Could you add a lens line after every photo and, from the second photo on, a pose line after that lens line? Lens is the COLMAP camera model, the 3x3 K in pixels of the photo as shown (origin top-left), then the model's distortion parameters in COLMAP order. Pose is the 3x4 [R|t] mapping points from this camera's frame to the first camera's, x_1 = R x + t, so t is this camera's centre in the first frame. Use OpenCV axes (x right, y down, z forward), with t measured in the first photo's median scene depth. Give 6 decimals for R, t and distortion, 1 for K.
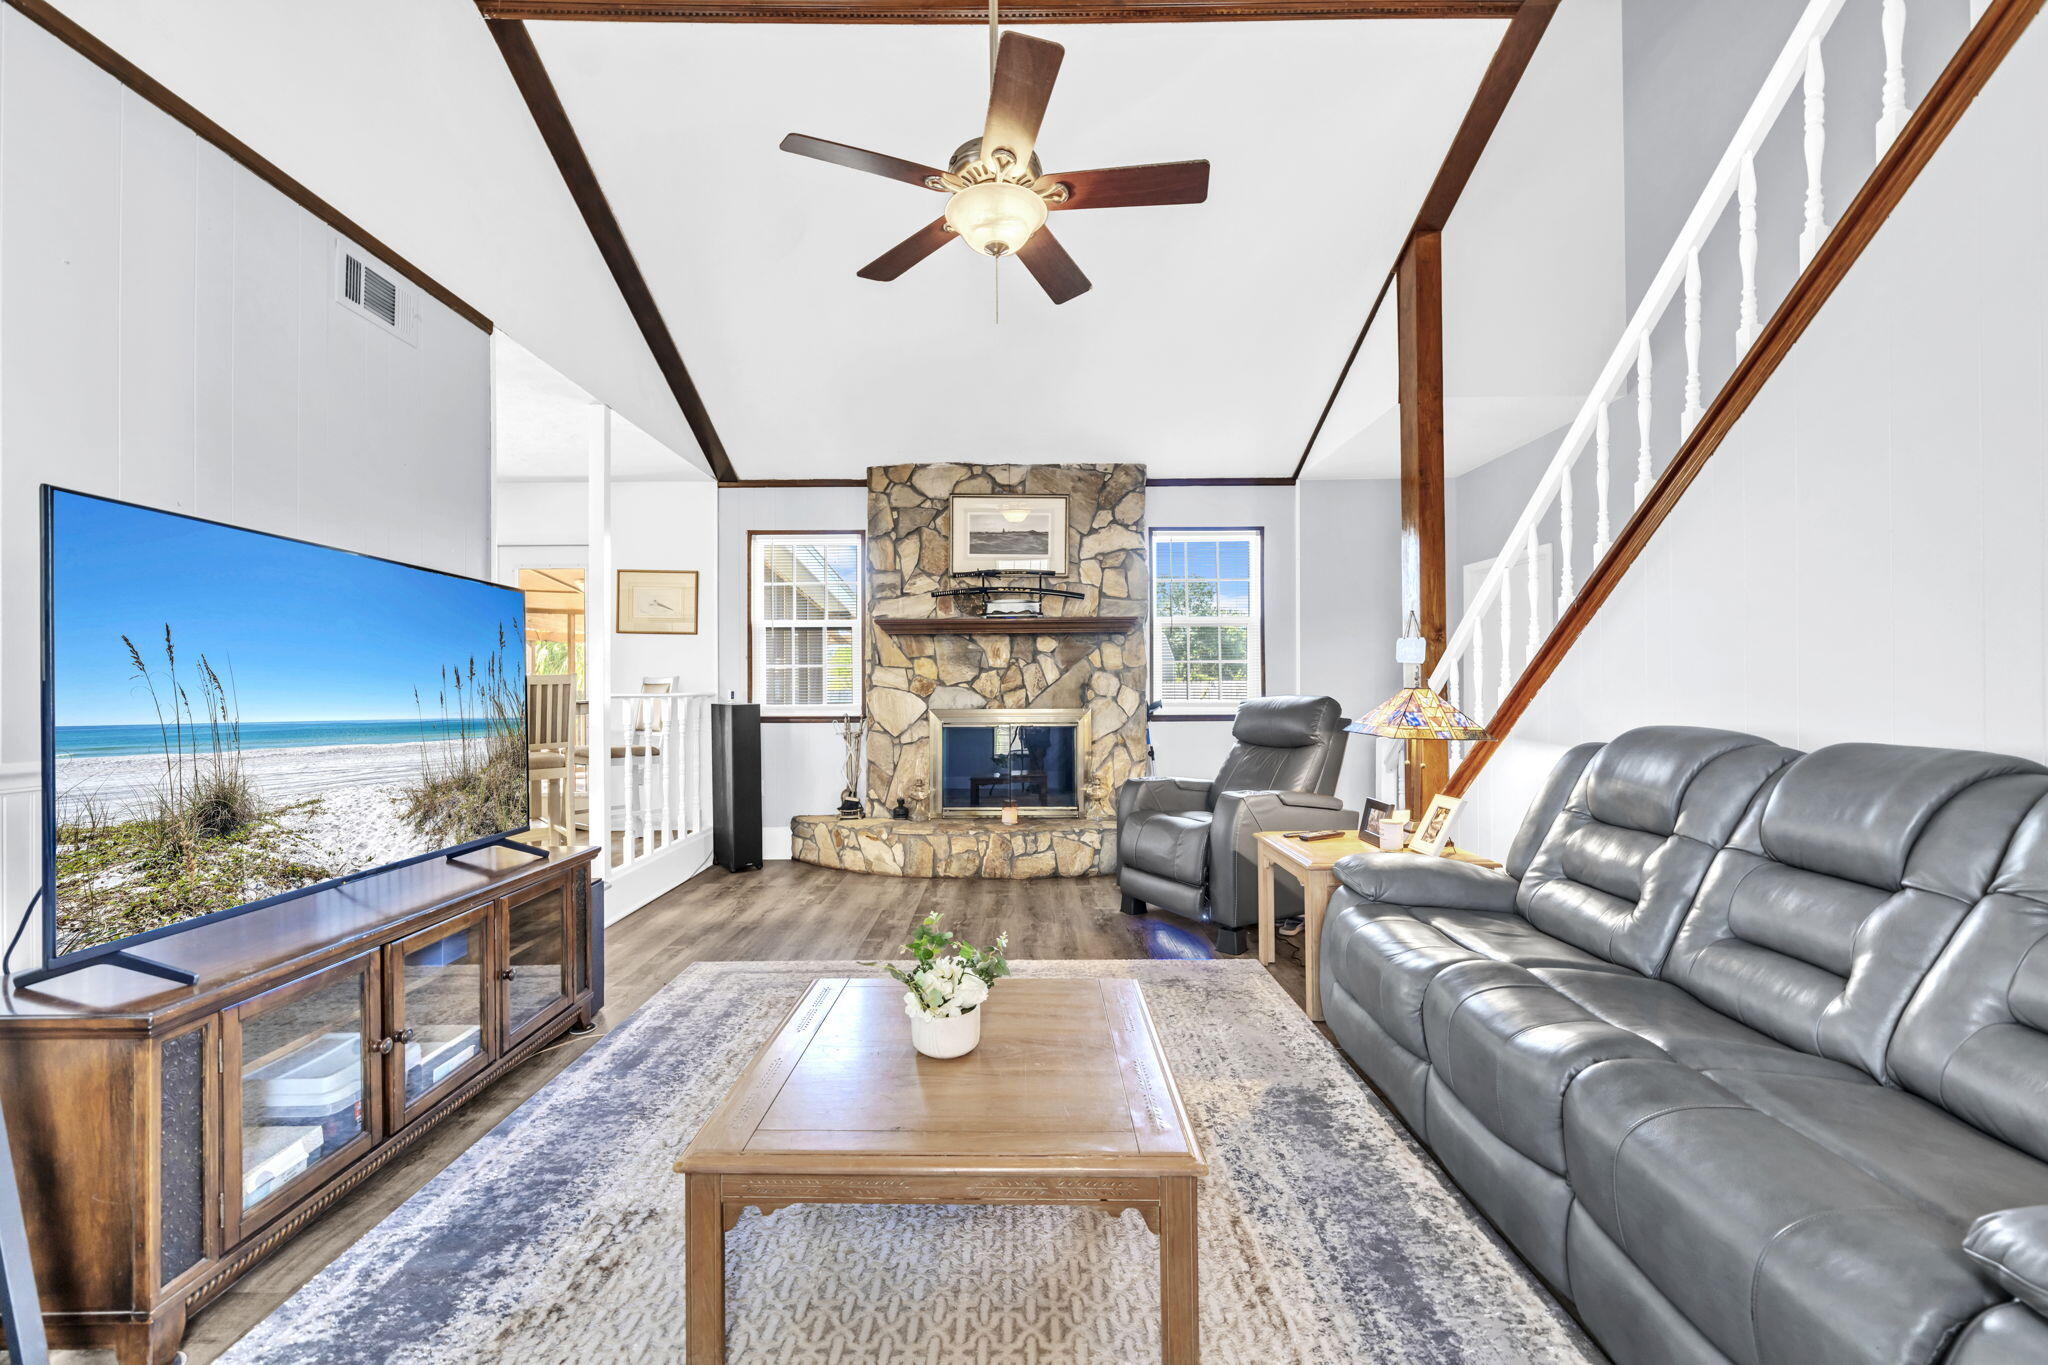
lens RADIAL K [[841.2, 0, 1022.1], [0, 841.2, 690.5], [0, 0, 1]] dist [-0.000445, -0.000189]
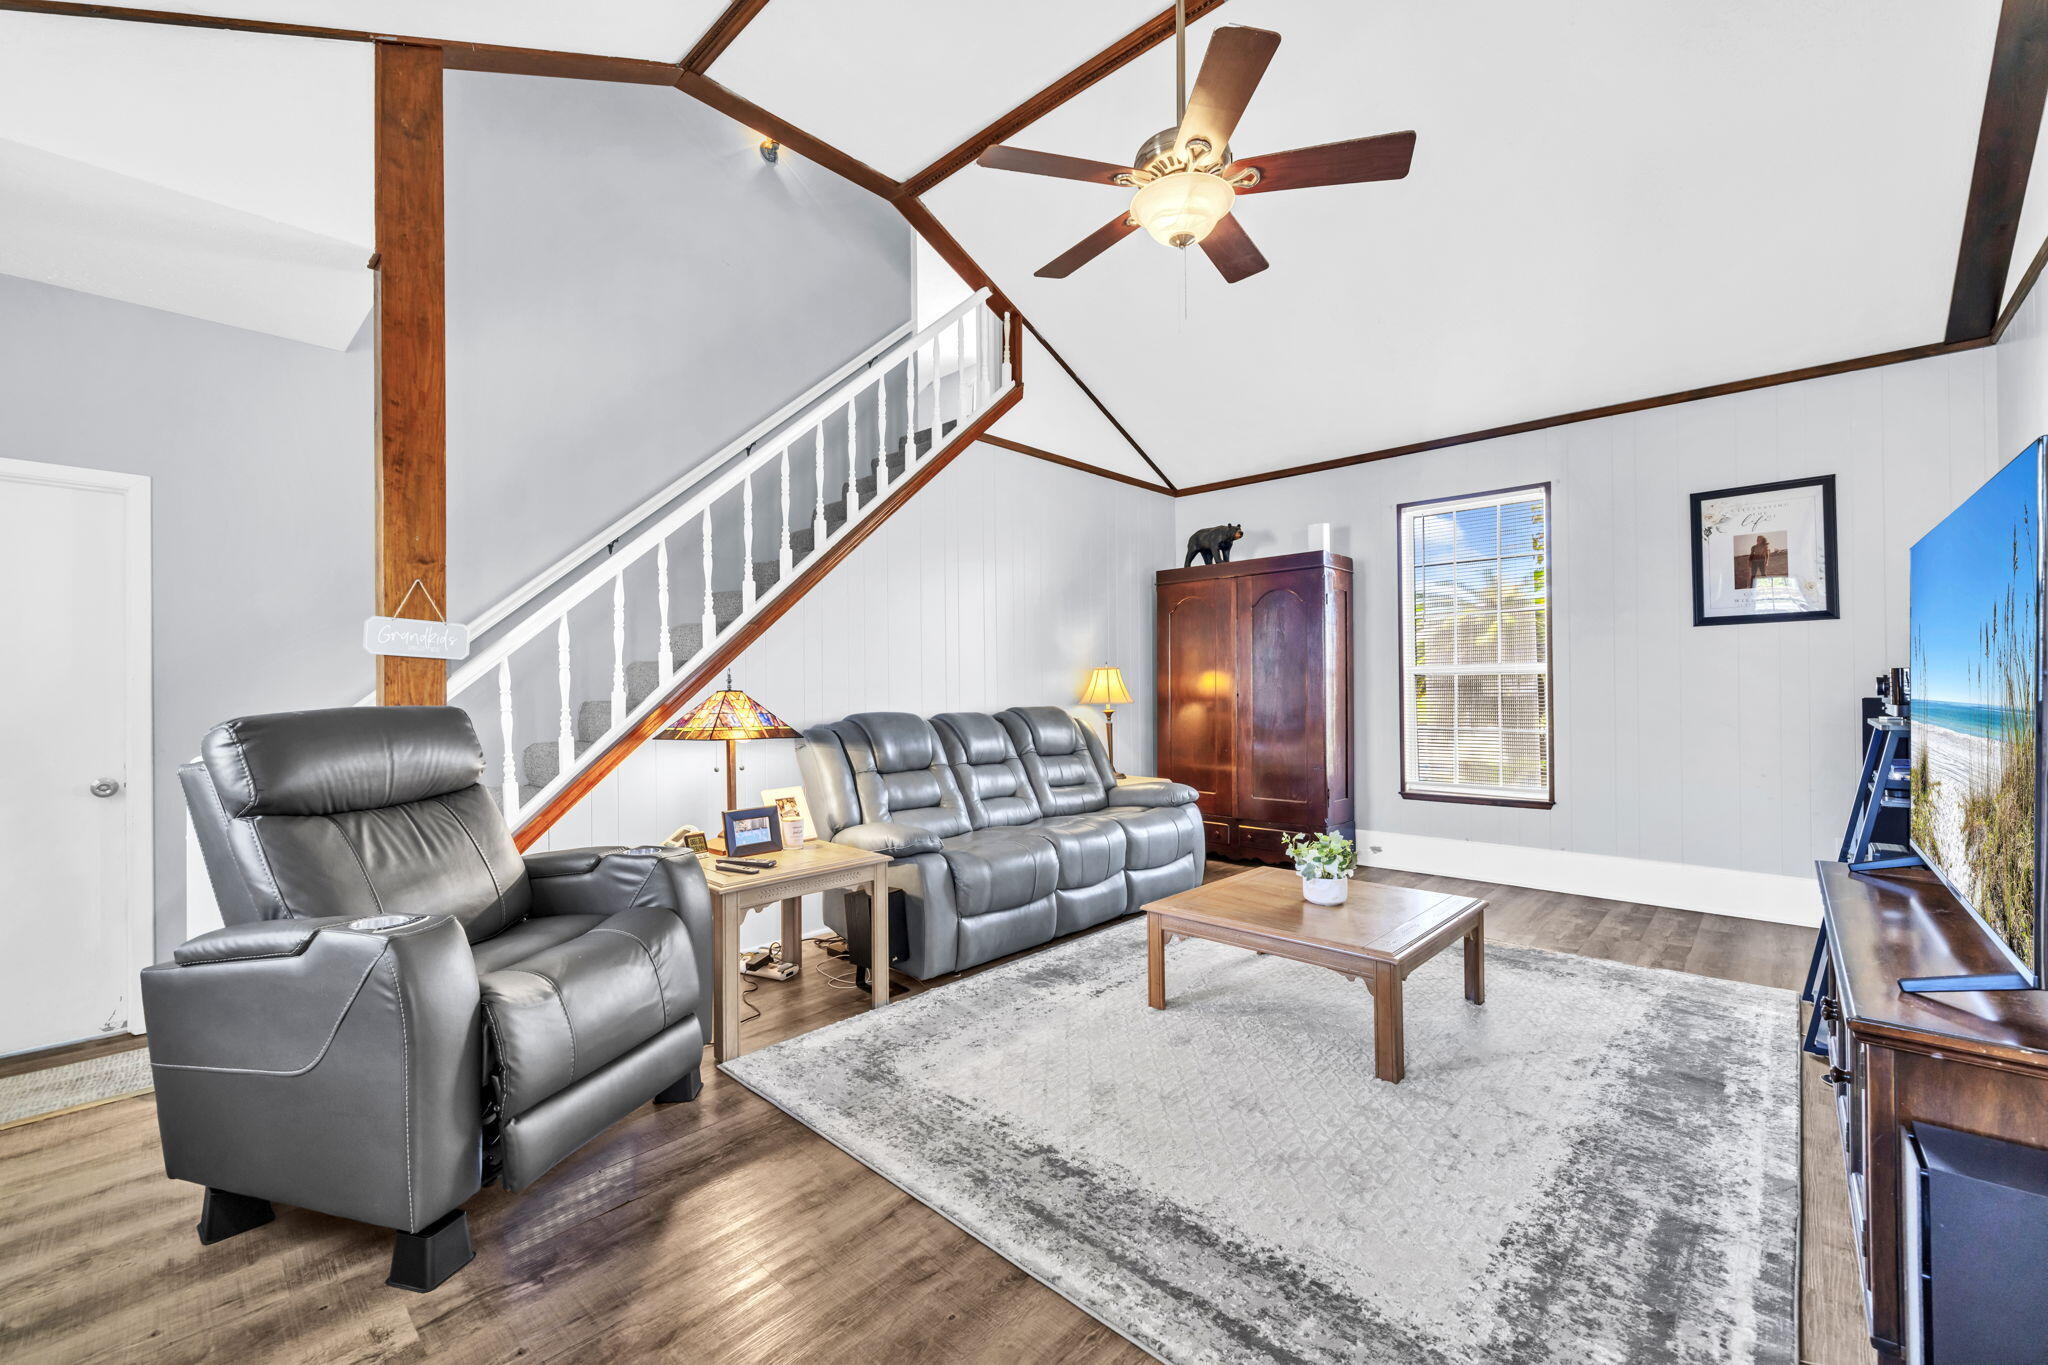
lens RADIAL K [[841.2, 0, 1023.0], [0, 841.2, 676.1], [0, 0, 1]] dist [-0.000445, -0.000189]
pose [[-0.735083, 0.021994, 0.677620, -0.254648], [0.014635, 0.999756, -0.016574, 0.002250], [-0.677819, -0.002266, -0.735226, 0.853877]]
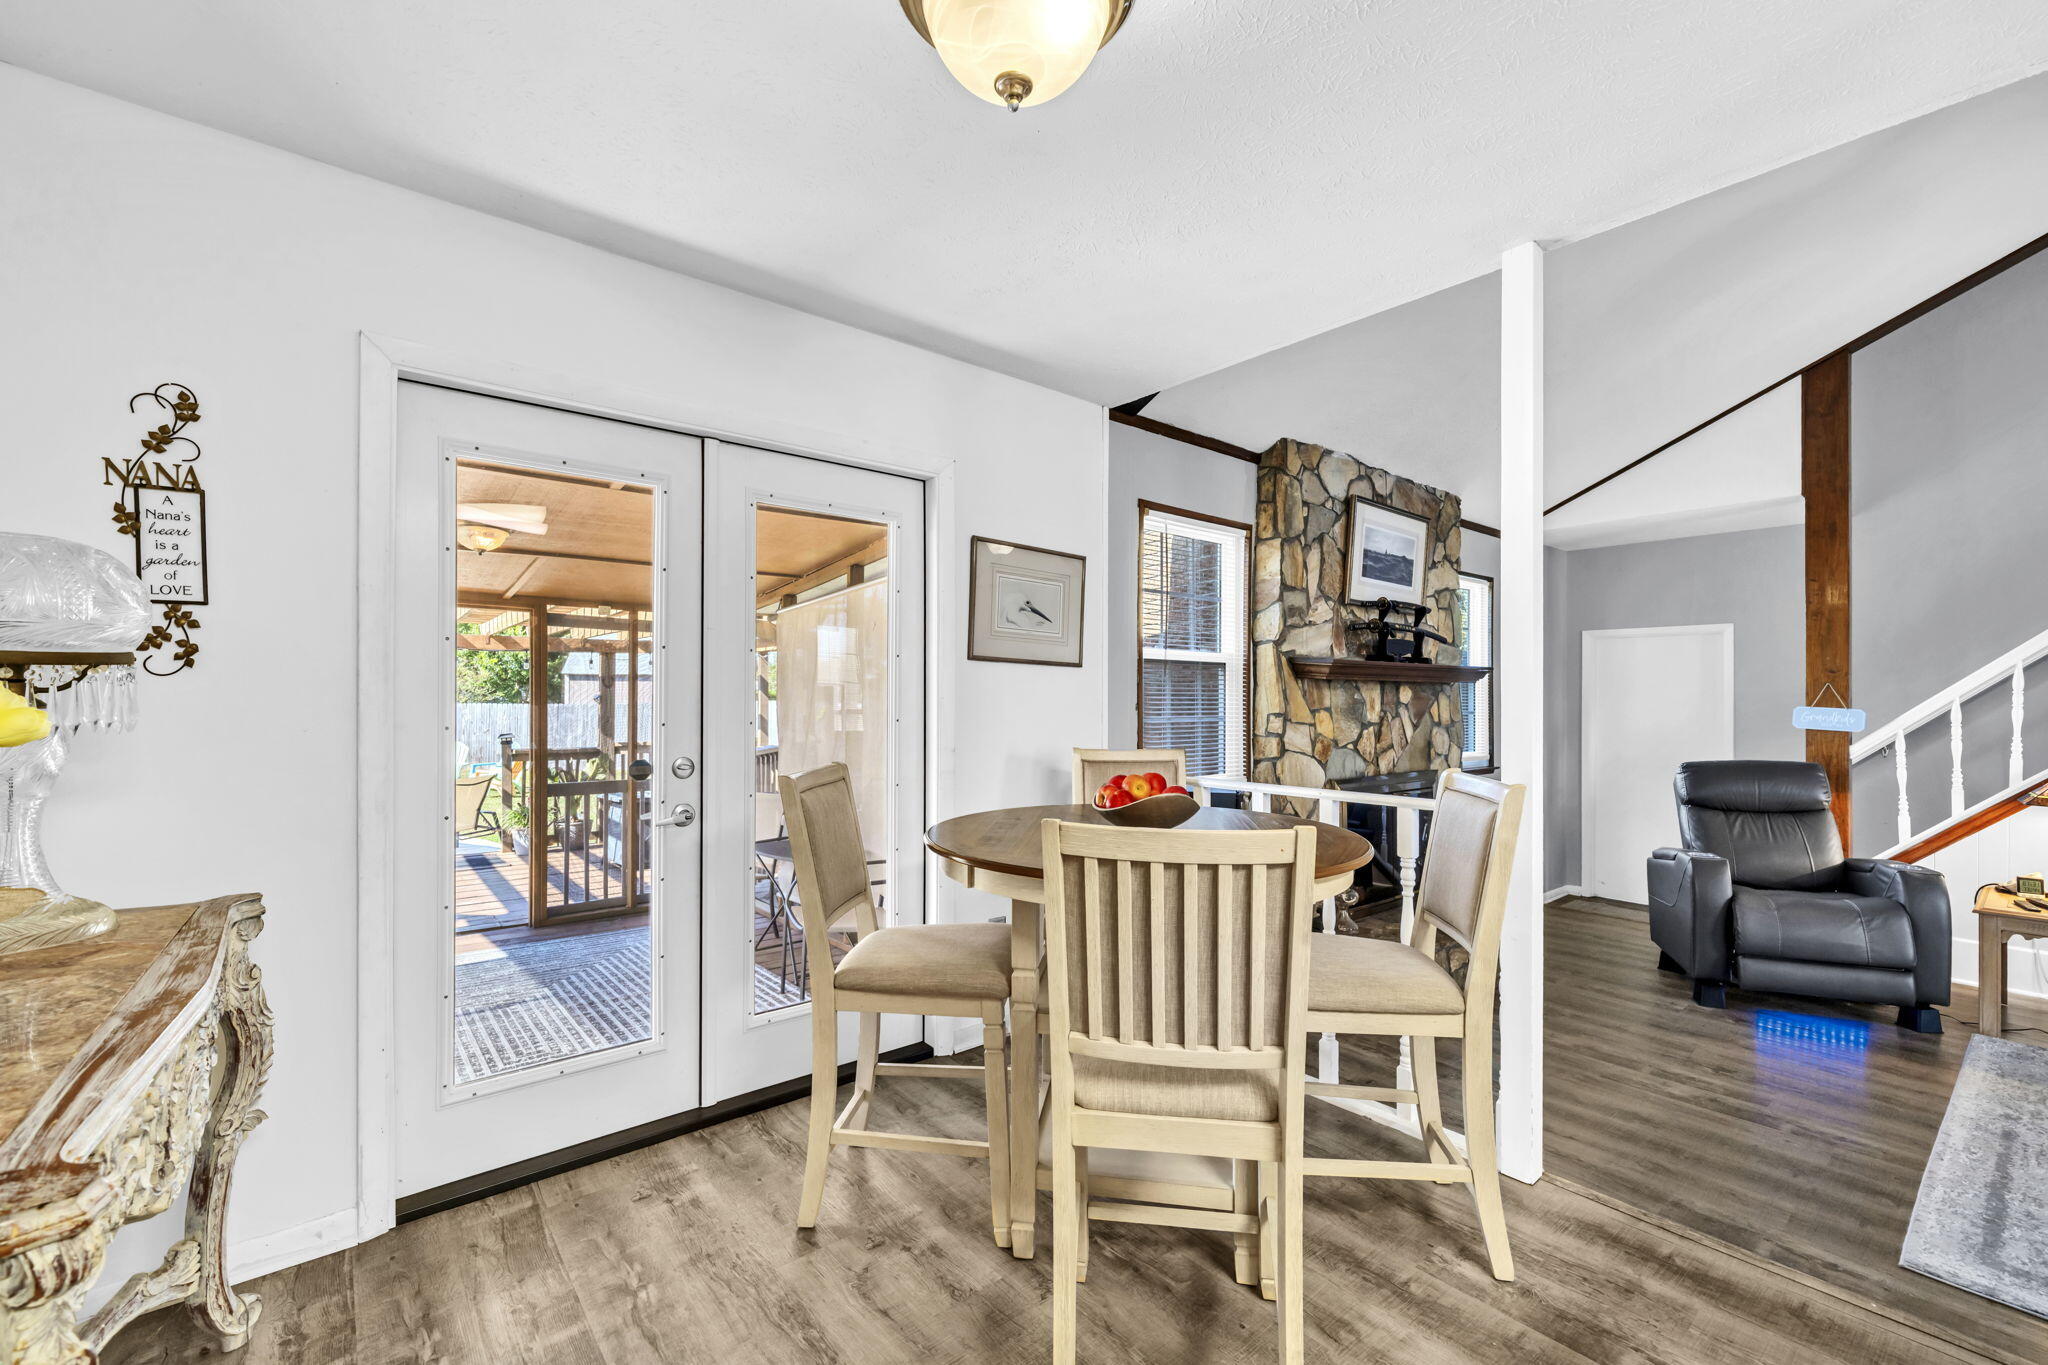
lens RADIAL K [[841.2, 0, 1014.3], [0, 841.2, 701.9], [0, 0, 1]] dist [-0.000445, -0.000189]
pose [[0.766888, 0.005488, 0.641757, -0.801203], [-0.008500, 0.999963, 0.001606, -0.045540], [-0.641724, -0.006687, 0.766906, 0.607693]]
